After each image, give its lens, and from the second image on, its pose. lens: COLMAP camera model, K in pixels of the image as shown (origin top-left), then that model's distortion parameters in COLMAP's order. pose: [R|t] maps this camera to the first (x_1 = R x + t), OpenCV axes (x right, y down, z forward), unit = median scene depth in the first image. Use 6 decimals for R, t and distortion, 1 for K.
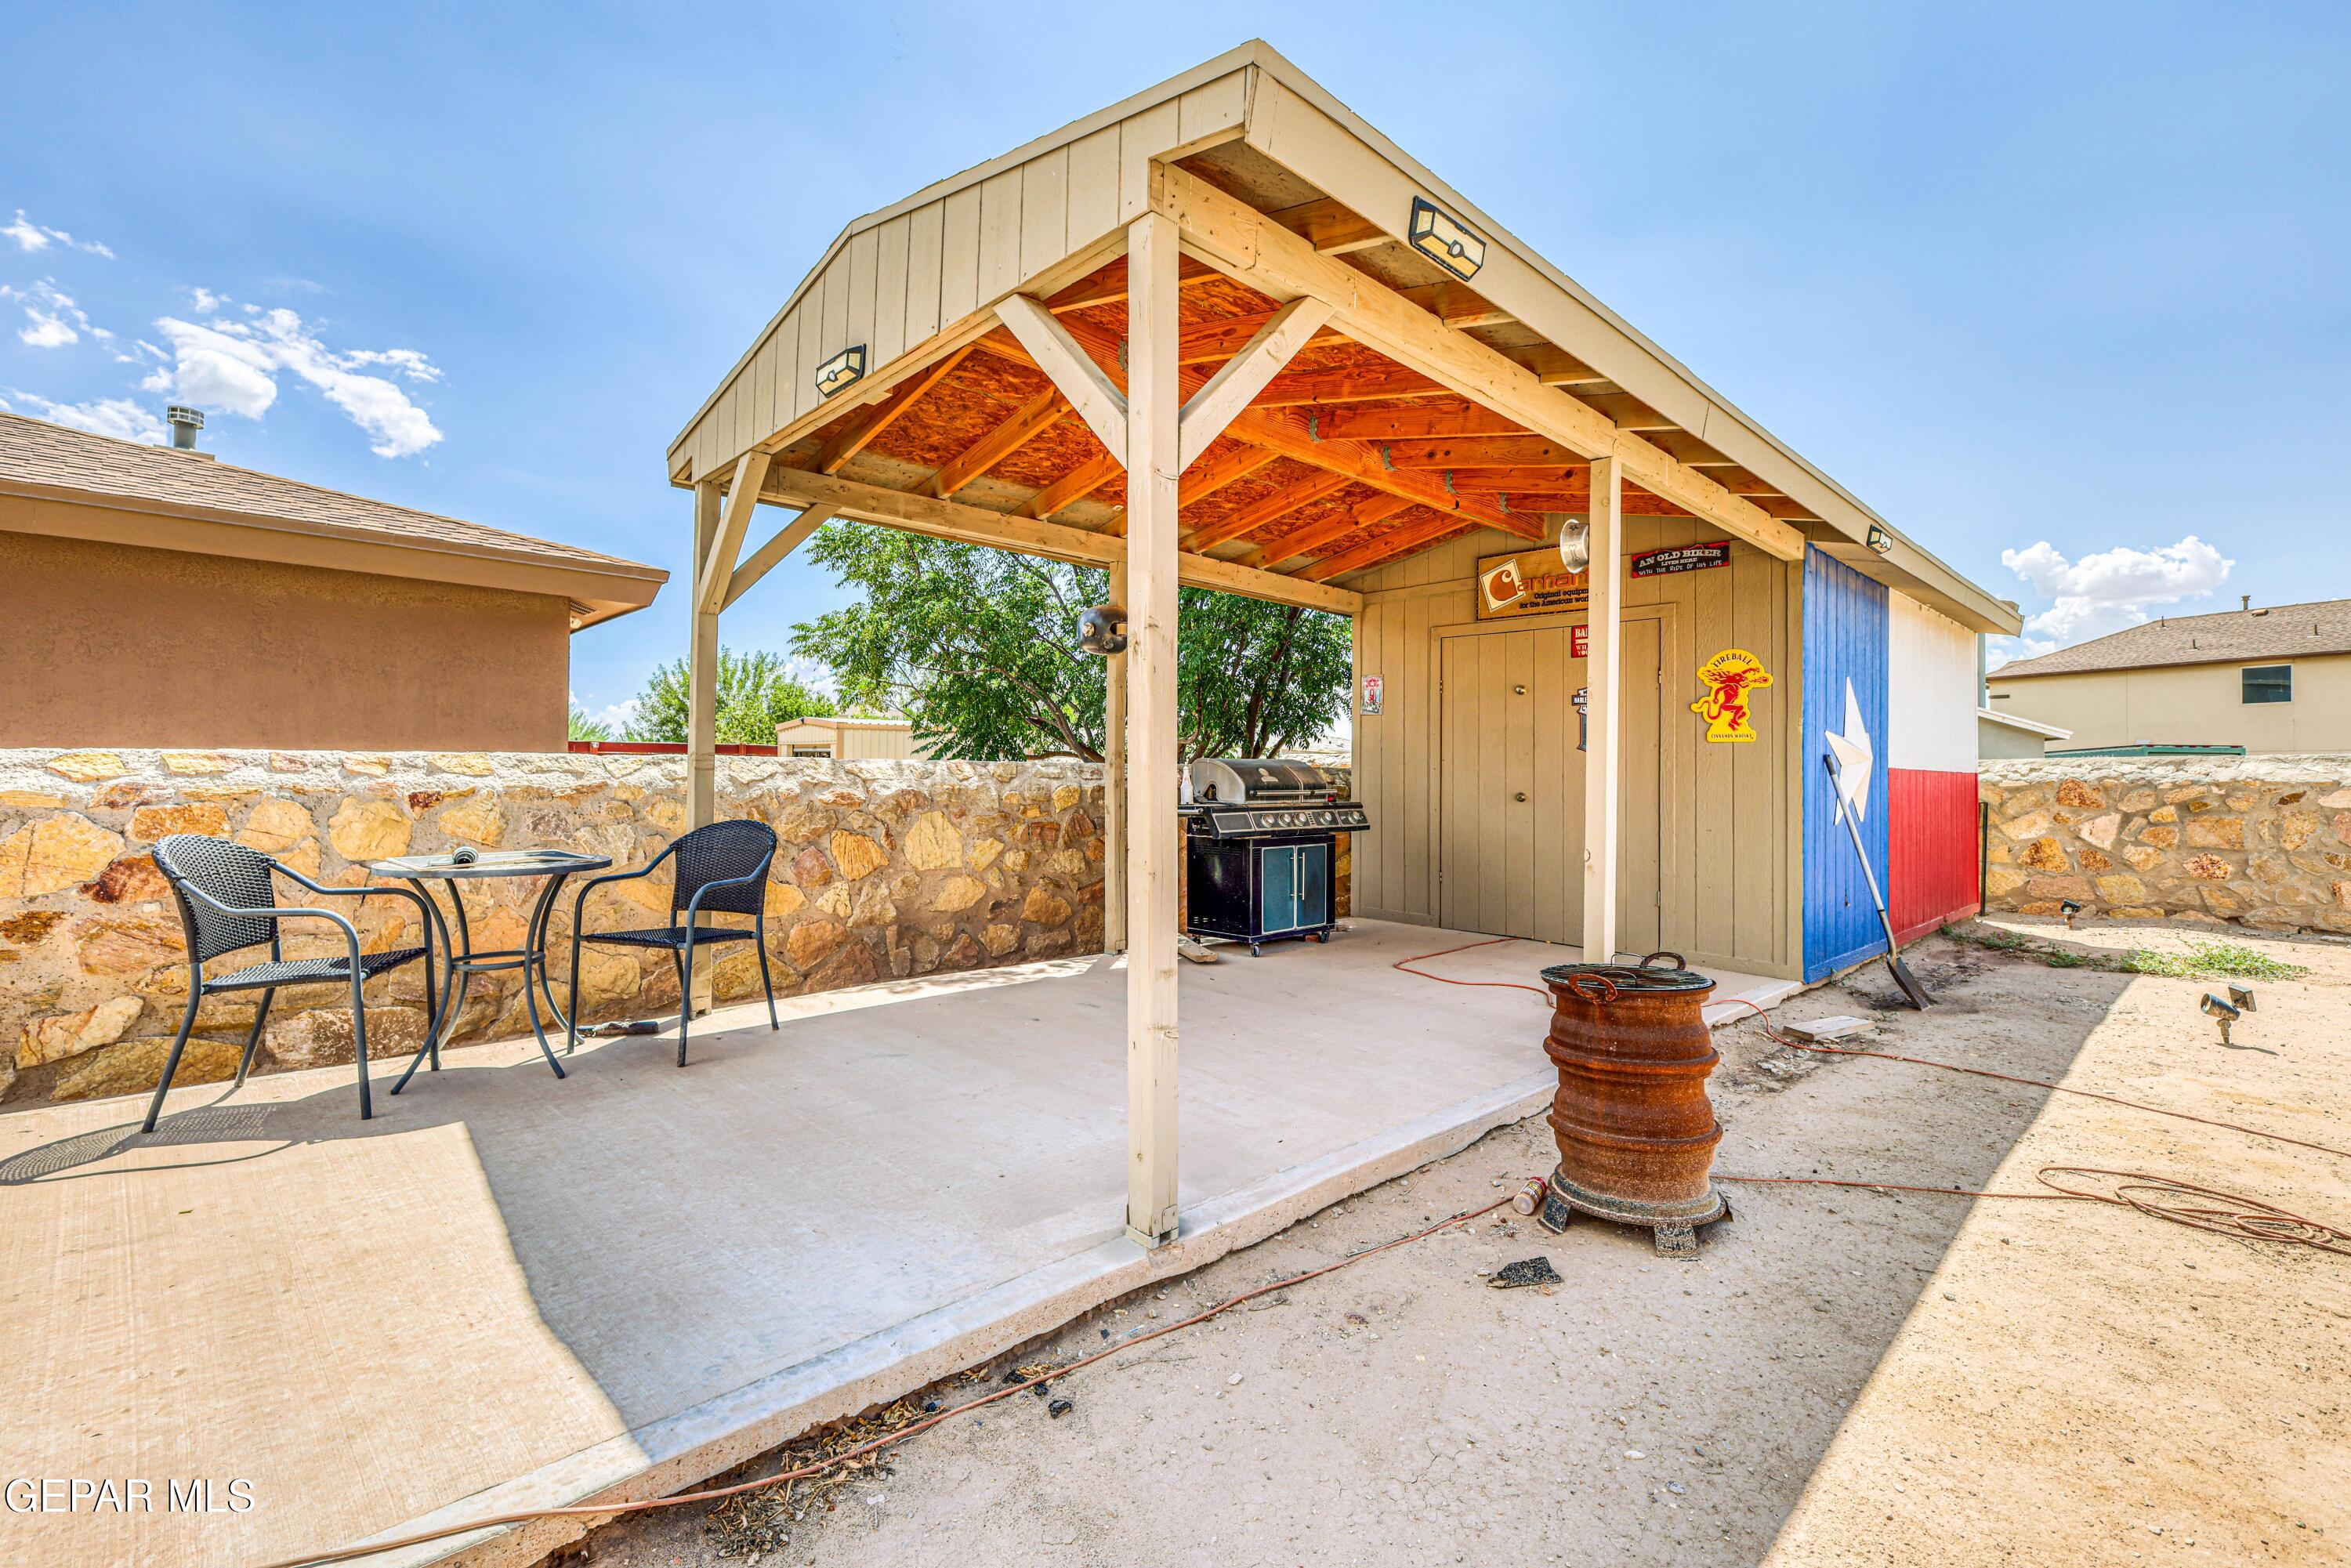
lens RADIAL K [[1011.7, 0, 1166.5], [0, 1011.7, 773.3], [0, 0, 1]] dist [0.007454, 0.000287]
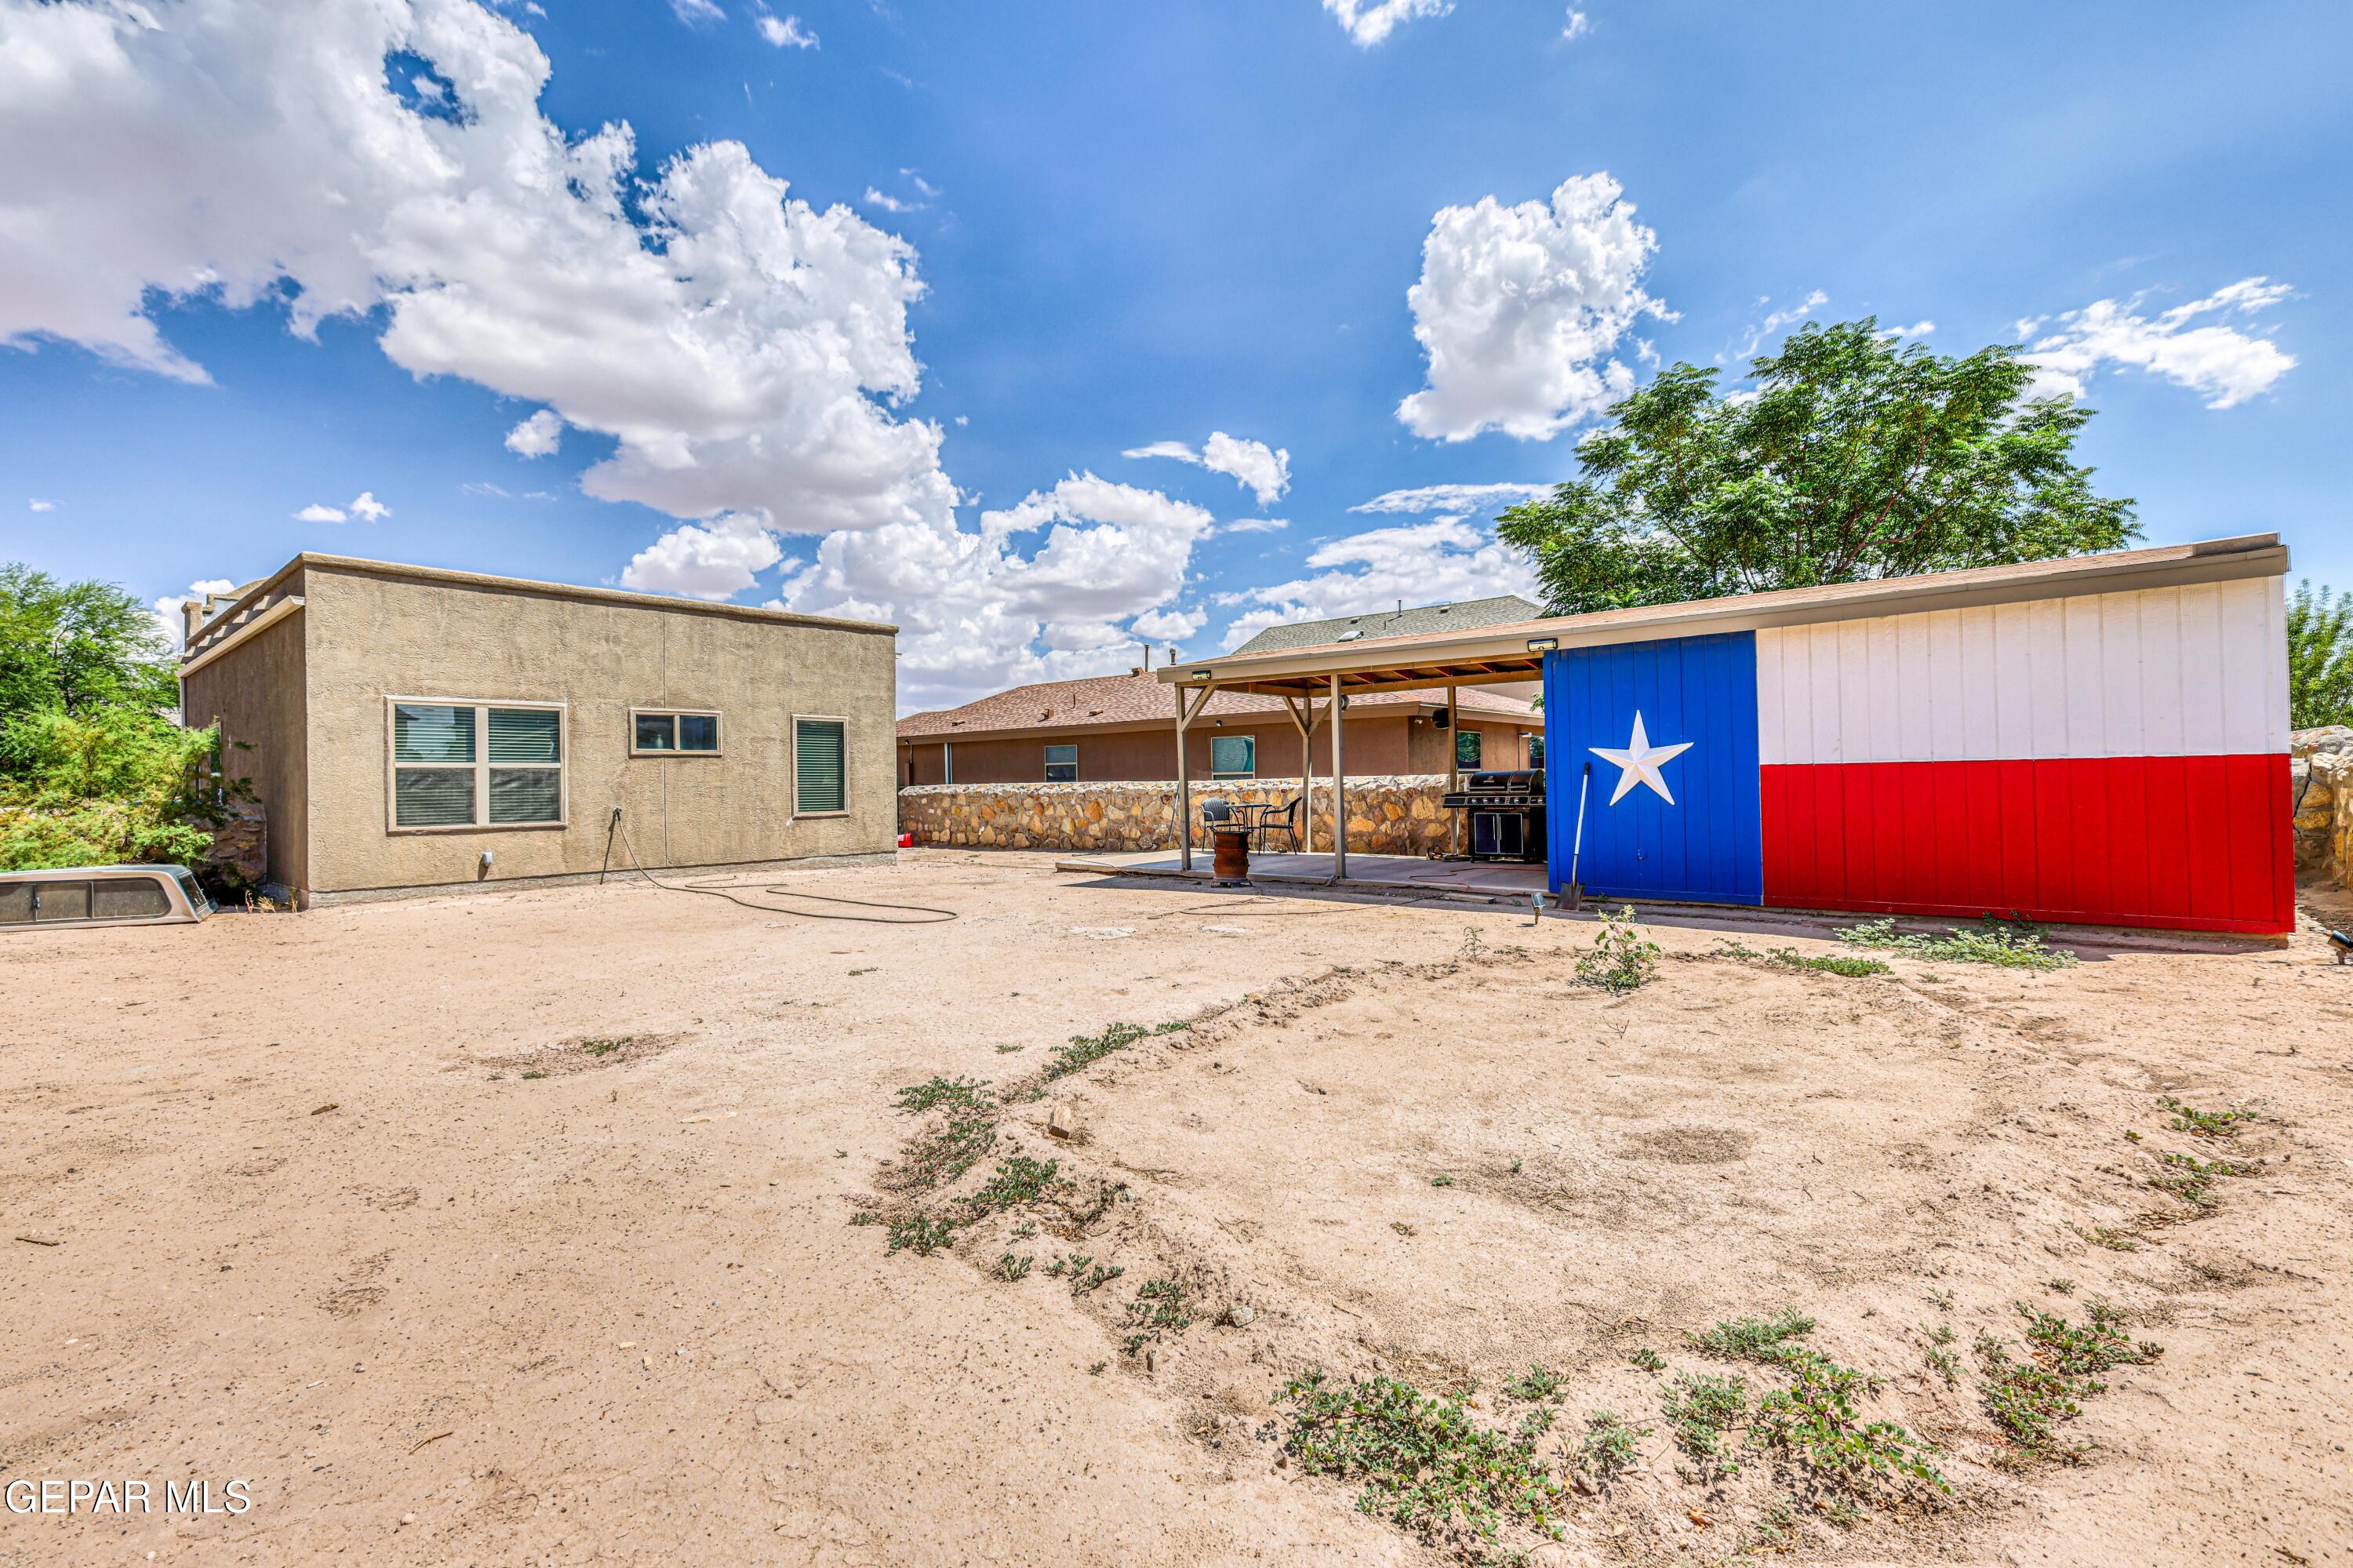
lens RADIAL K [[1060.9, 0, 1176.5], [0, 1060.9, 784.0], [0, 0, 1]] dist [0.000463, 0.000021]
pose [[0.100841, -0.011905, -0.994831, 2.080812], [0.021797, 0.999715, -0.009754, 0.018601], [0.994664, -0.020700, 0.101072, 0.118049]]
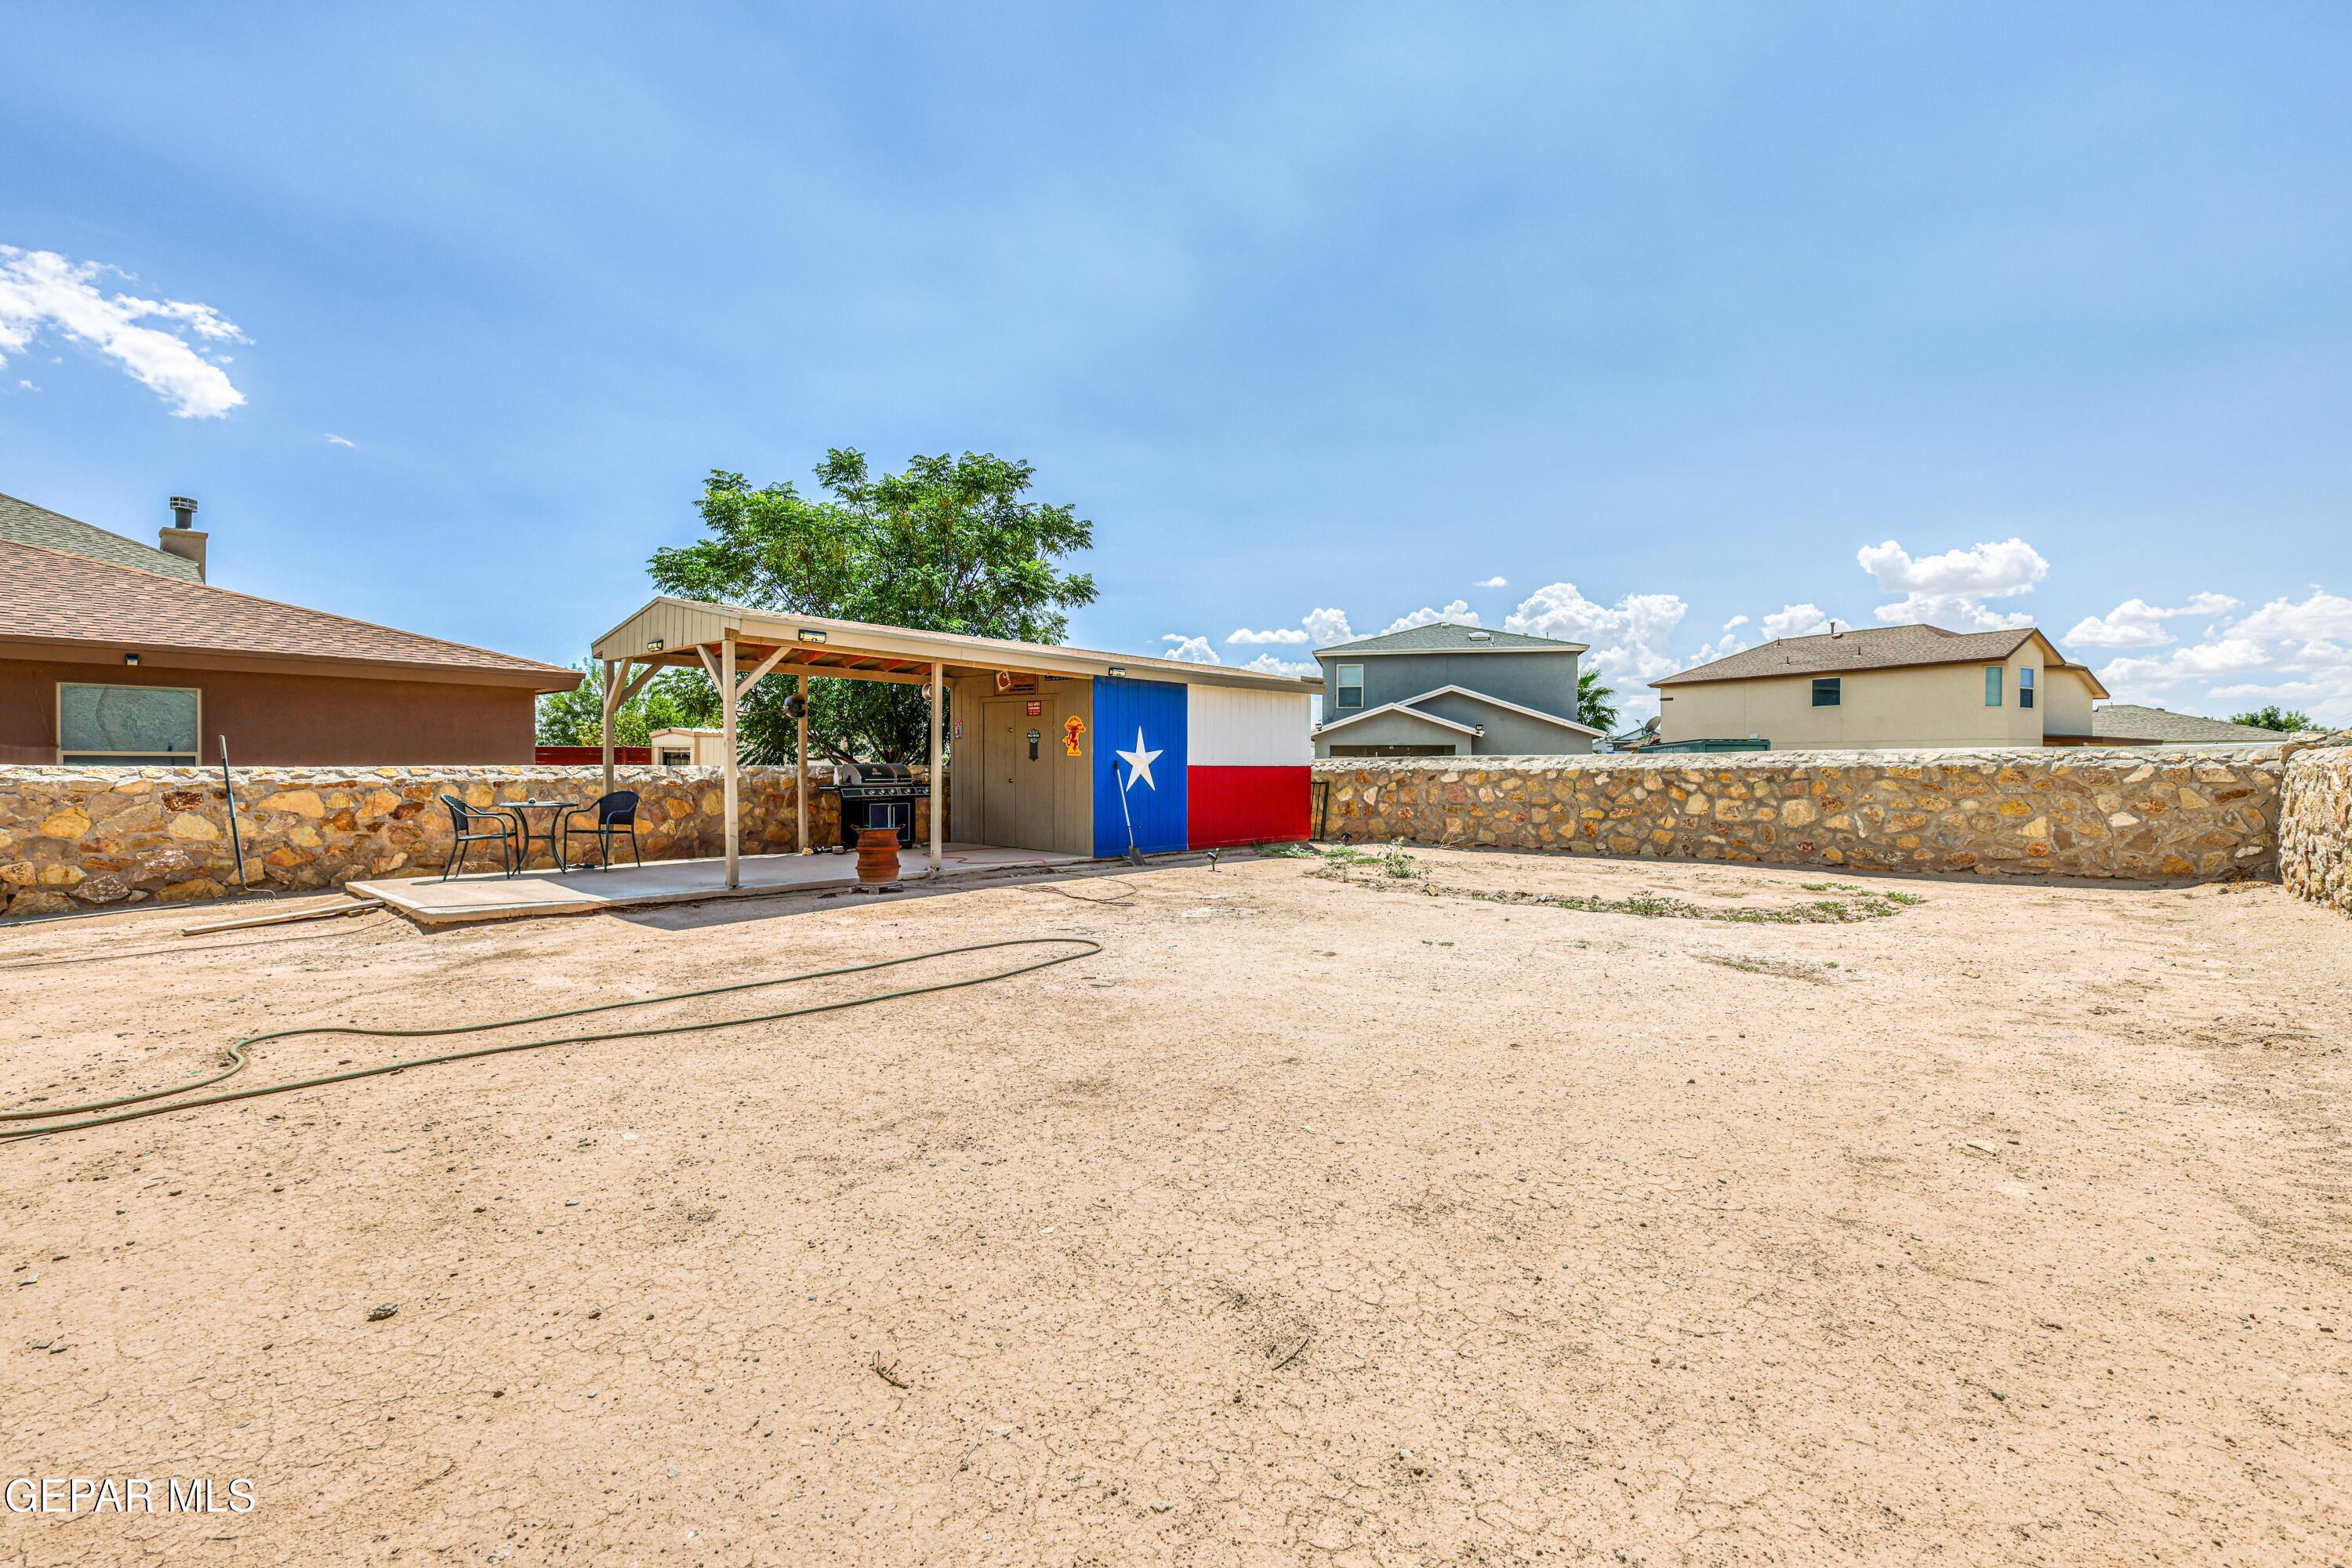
lens RADIAL K [[1021.3, 0, 1176.0], [0, 1021.3, 784.0], [0, 0, 1]] dist [0.016027, -0.000146]
pose [[0.993720, -0.009114, 0.111520, 0.460894], [0.006729, 0.999741, 0.021743, -0.013085], [-0.111689, -0.020856, 0.993524, -1.185076]]
